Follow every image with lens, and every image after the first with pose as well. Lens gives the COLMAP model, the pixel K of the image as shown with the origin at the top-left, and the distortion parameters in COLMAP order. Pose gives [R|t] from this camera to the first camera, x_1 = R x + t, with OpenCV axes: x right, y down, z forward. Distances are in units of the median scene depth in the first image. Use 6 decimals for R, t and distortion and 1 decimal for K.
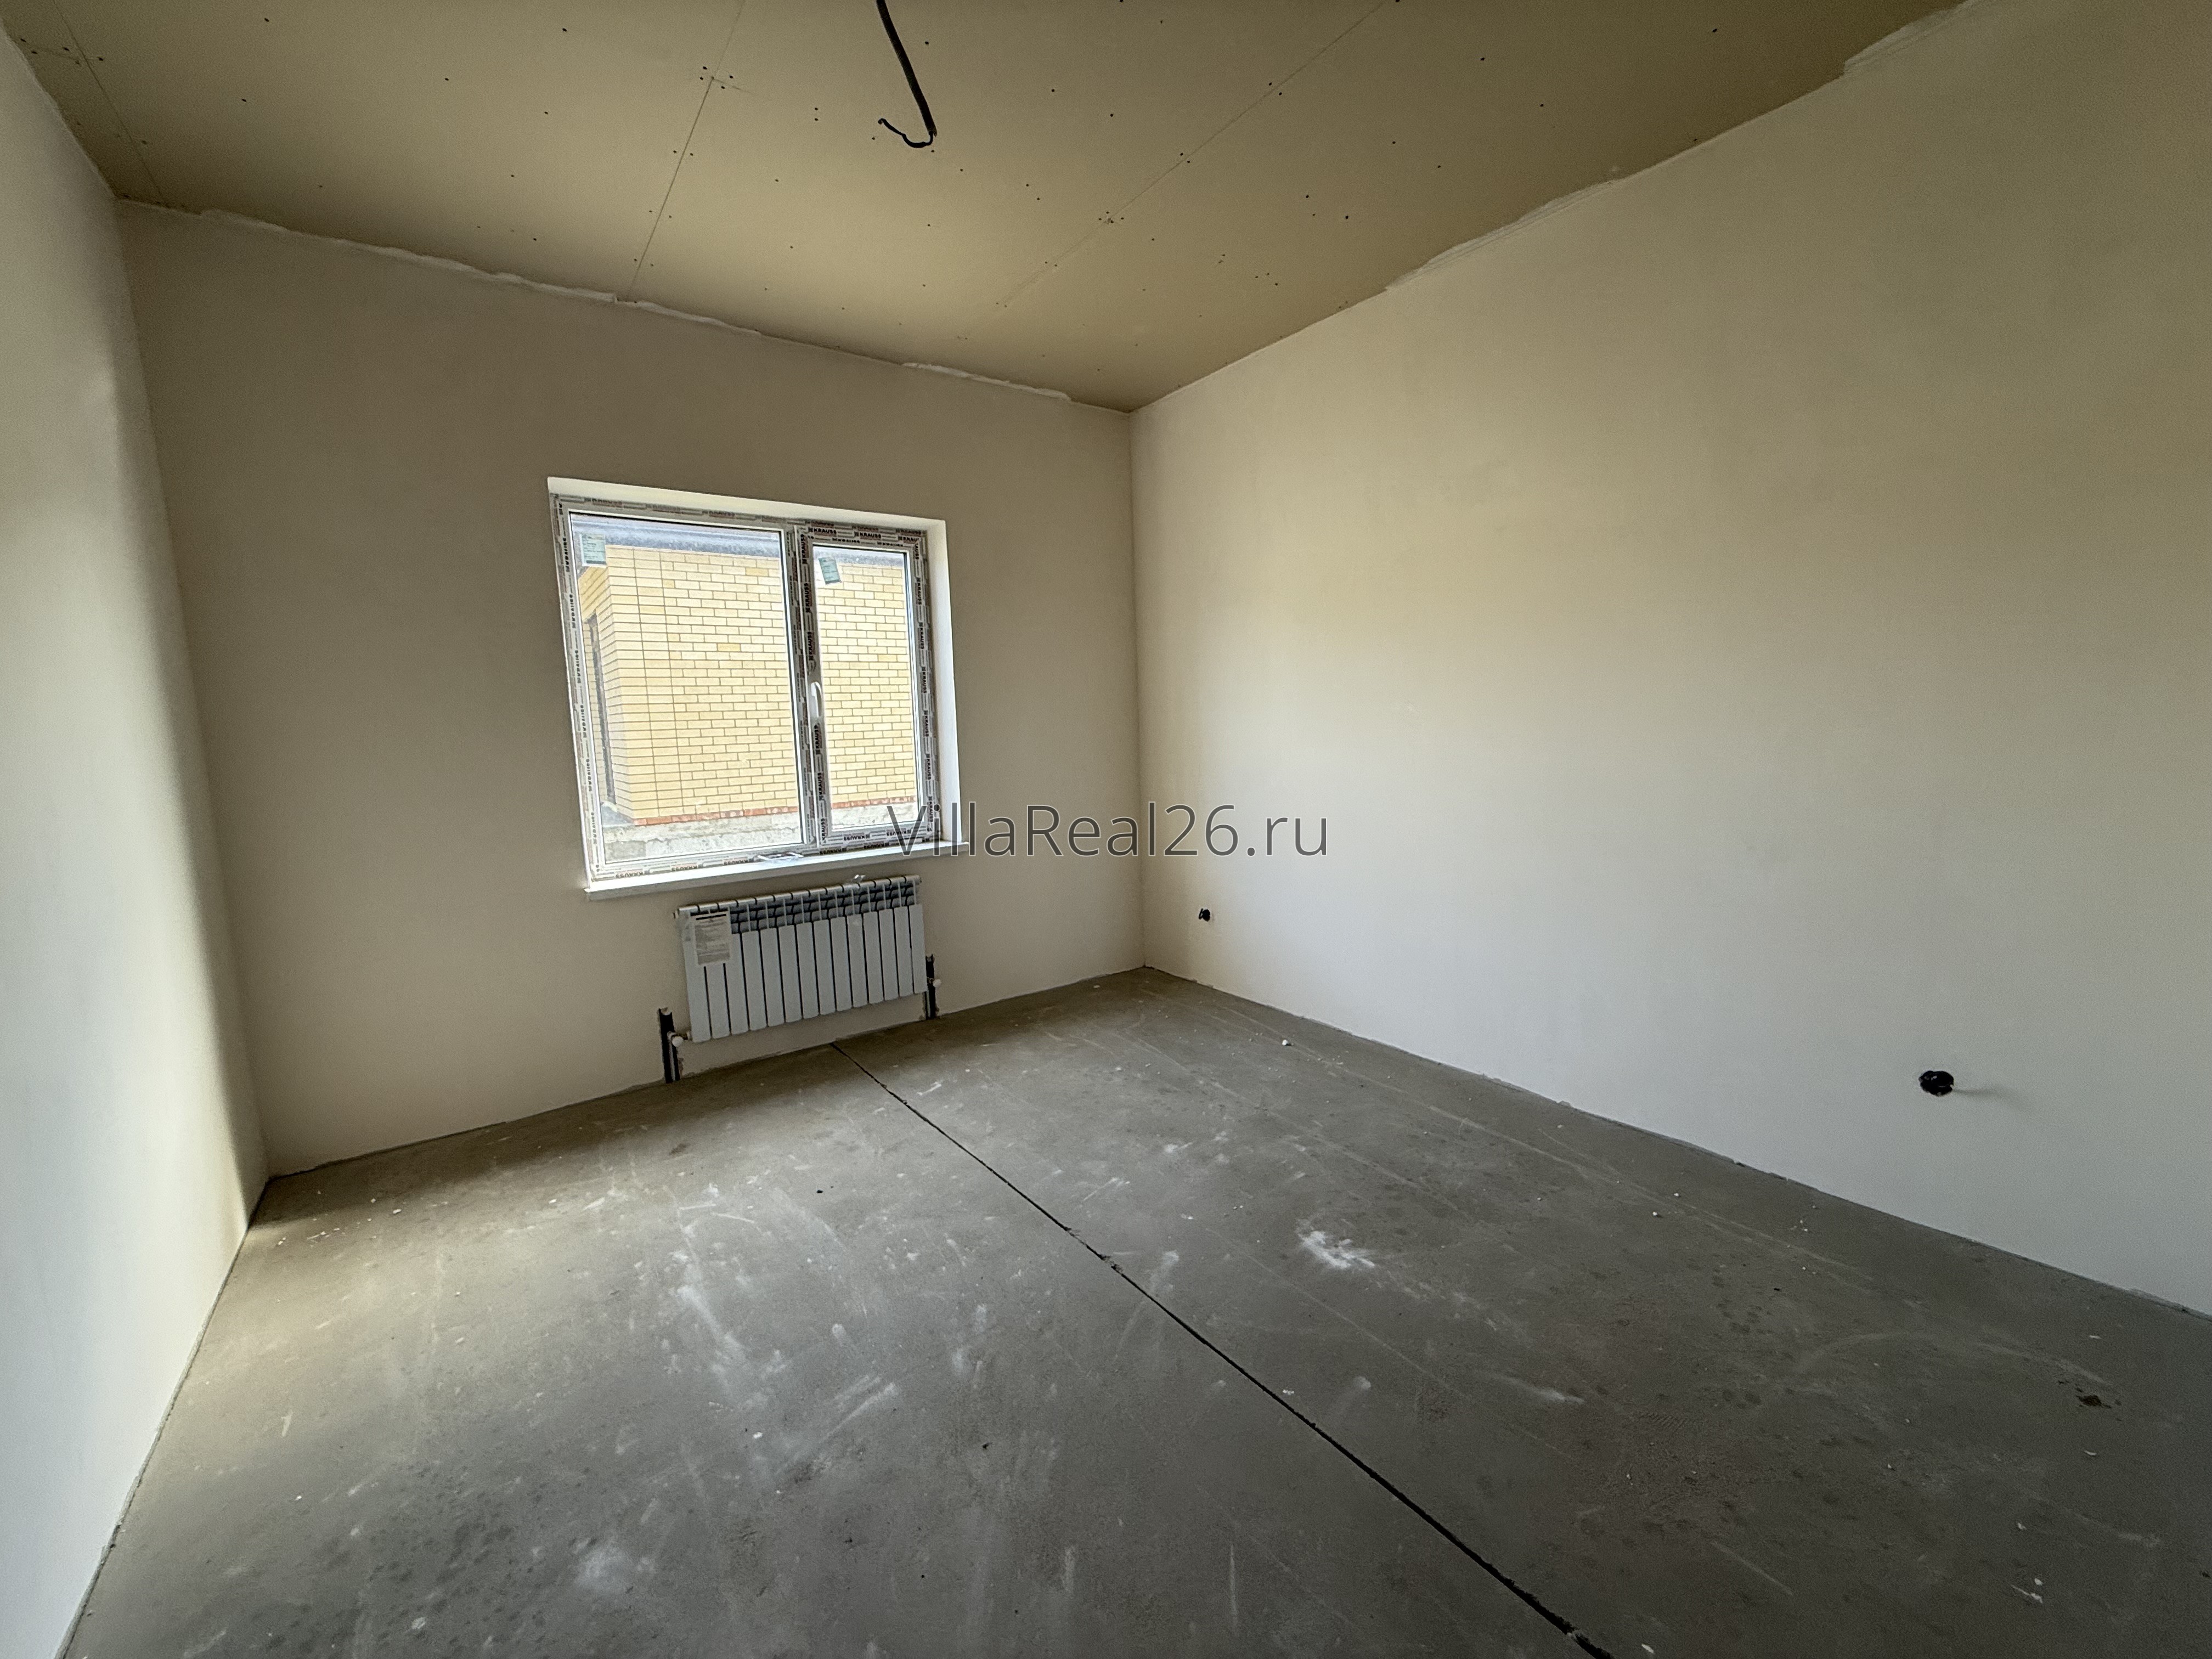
lens RADIAL K [[881.7, 0, 1100.2], [0, 881.7, 829.4], [0, 0, 1]] dist [-0.000715, 0.000410]
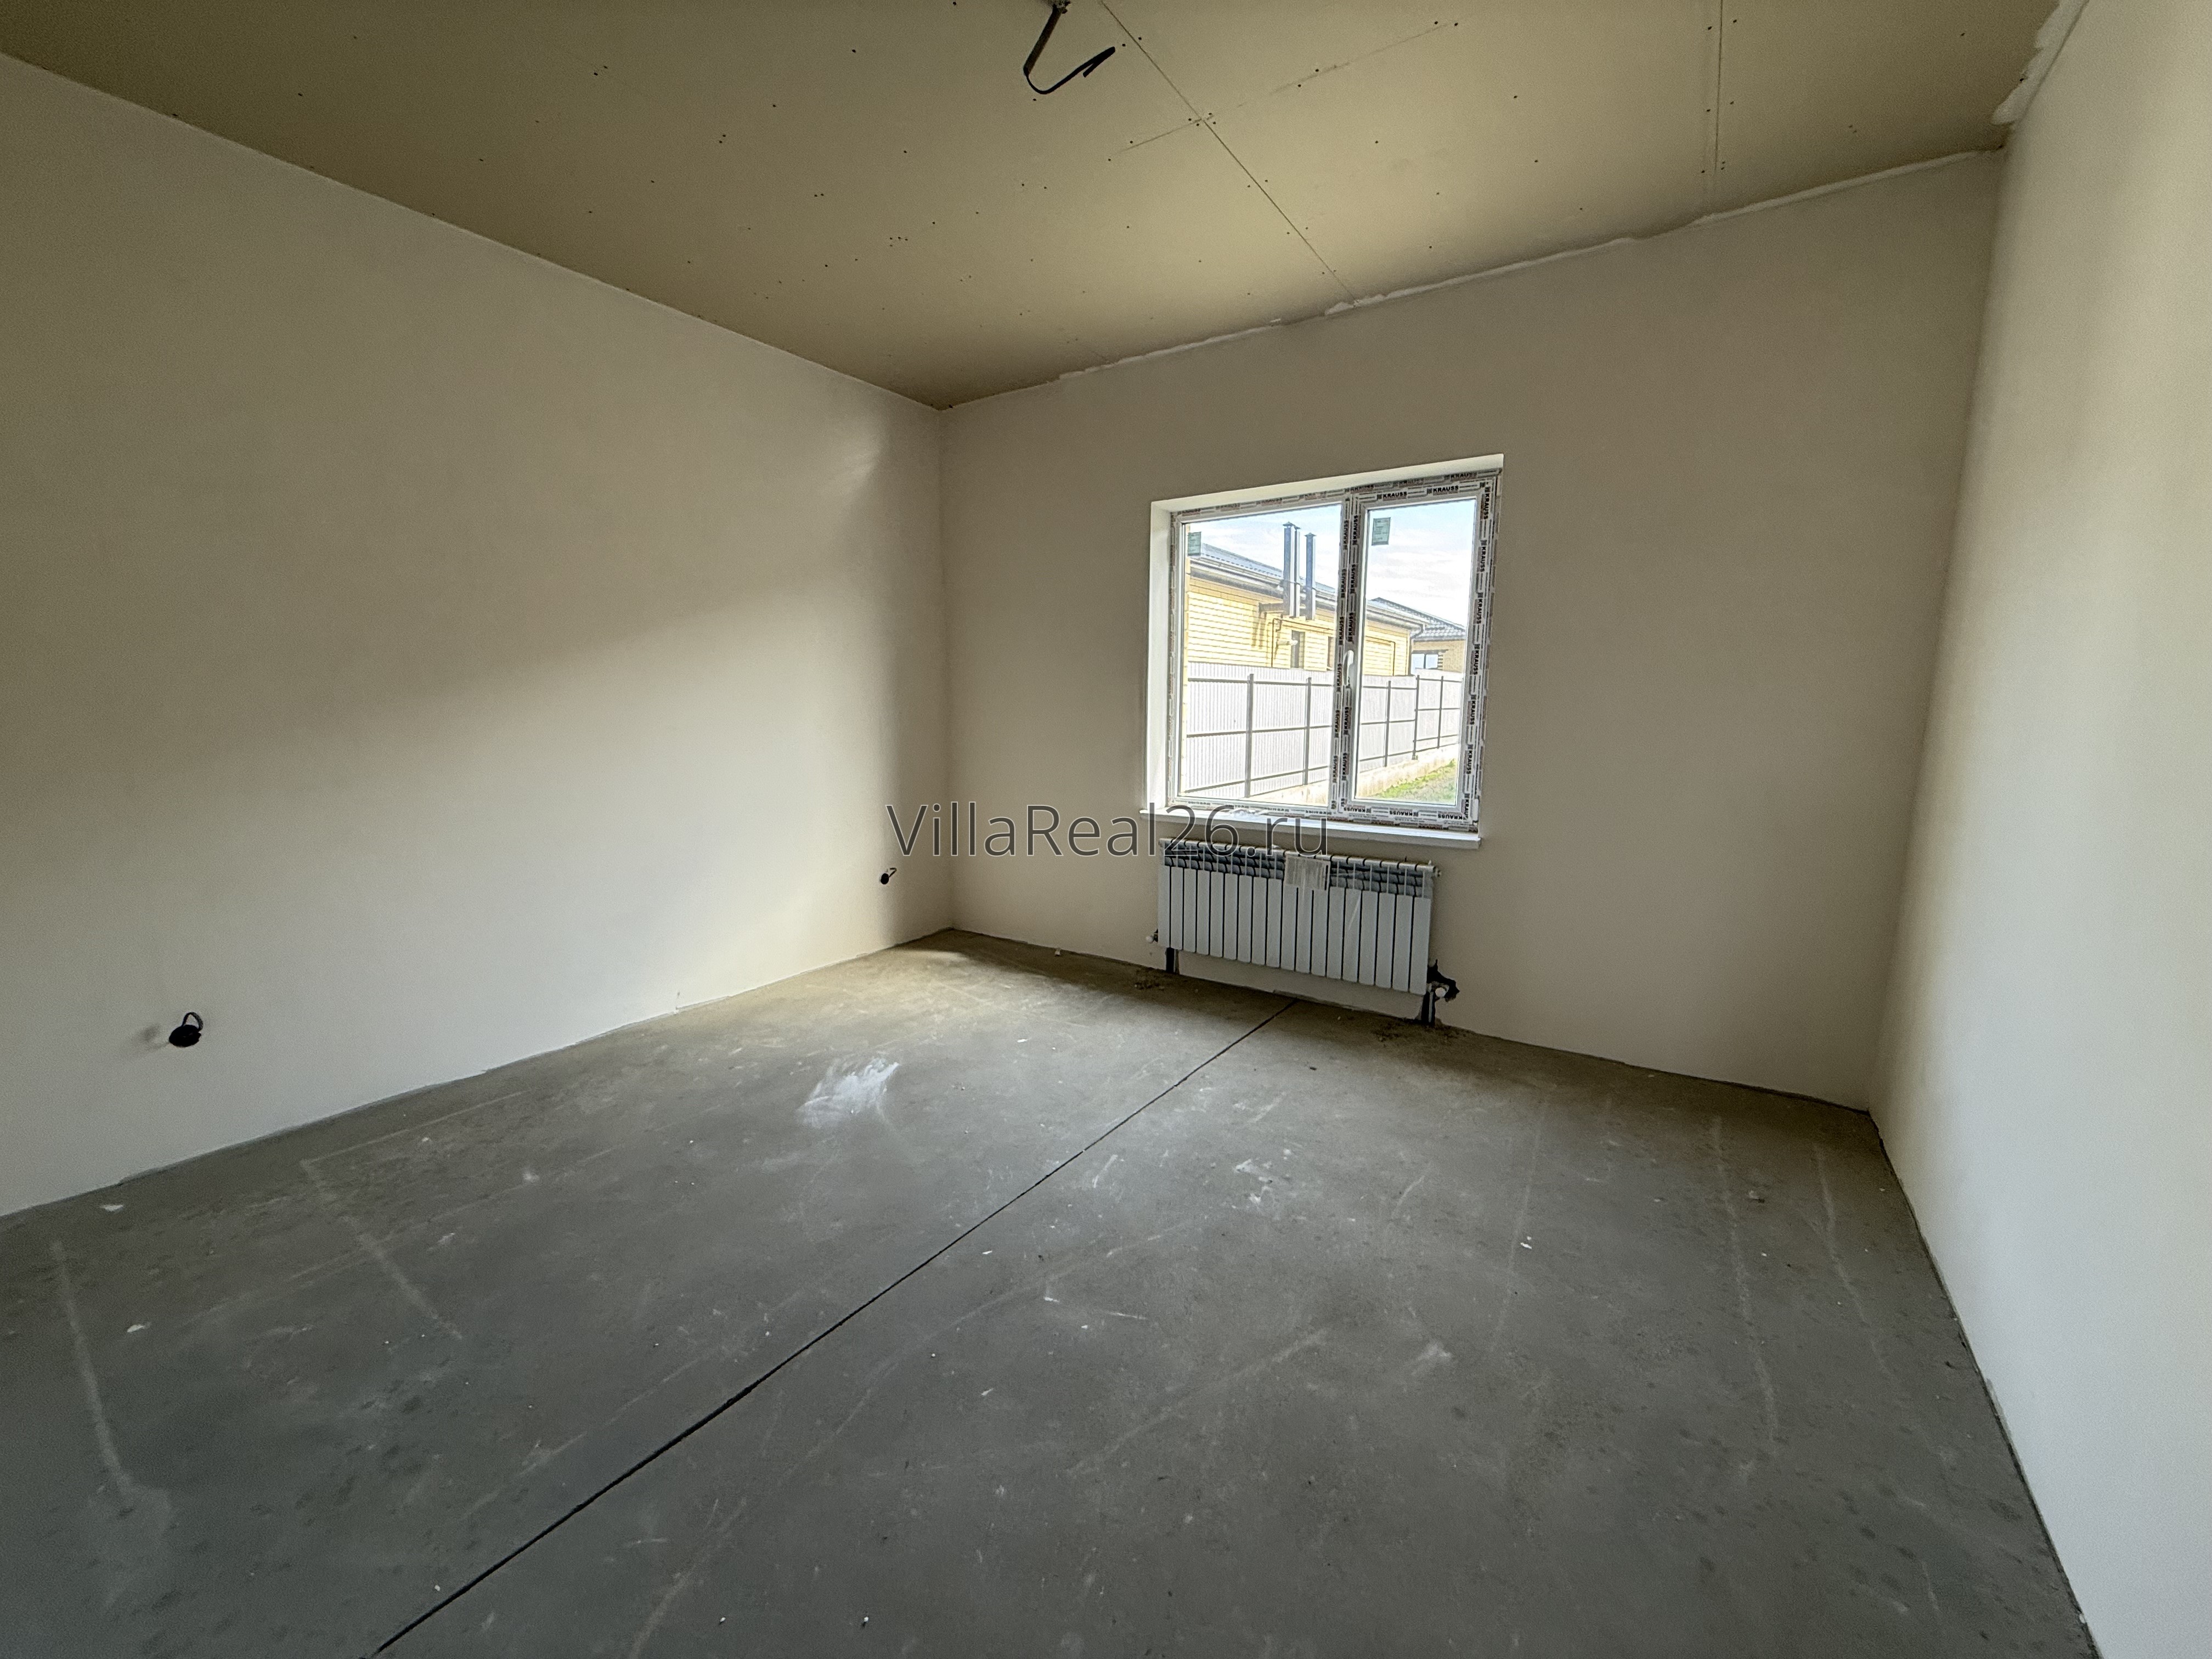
lens RADIAL K [[884.0, 0, 1099.2], [0, 884.0, 828.9], [0, 0, 1]] dist [0.001356, -0.000407]
pose [[0.341934, 0.163534, -0.925385, 0.525876], [-0.125914, 0.983835, 0.127337, -0.057660], [0.931250, 0.072978, 0.356998, 0.386098]]
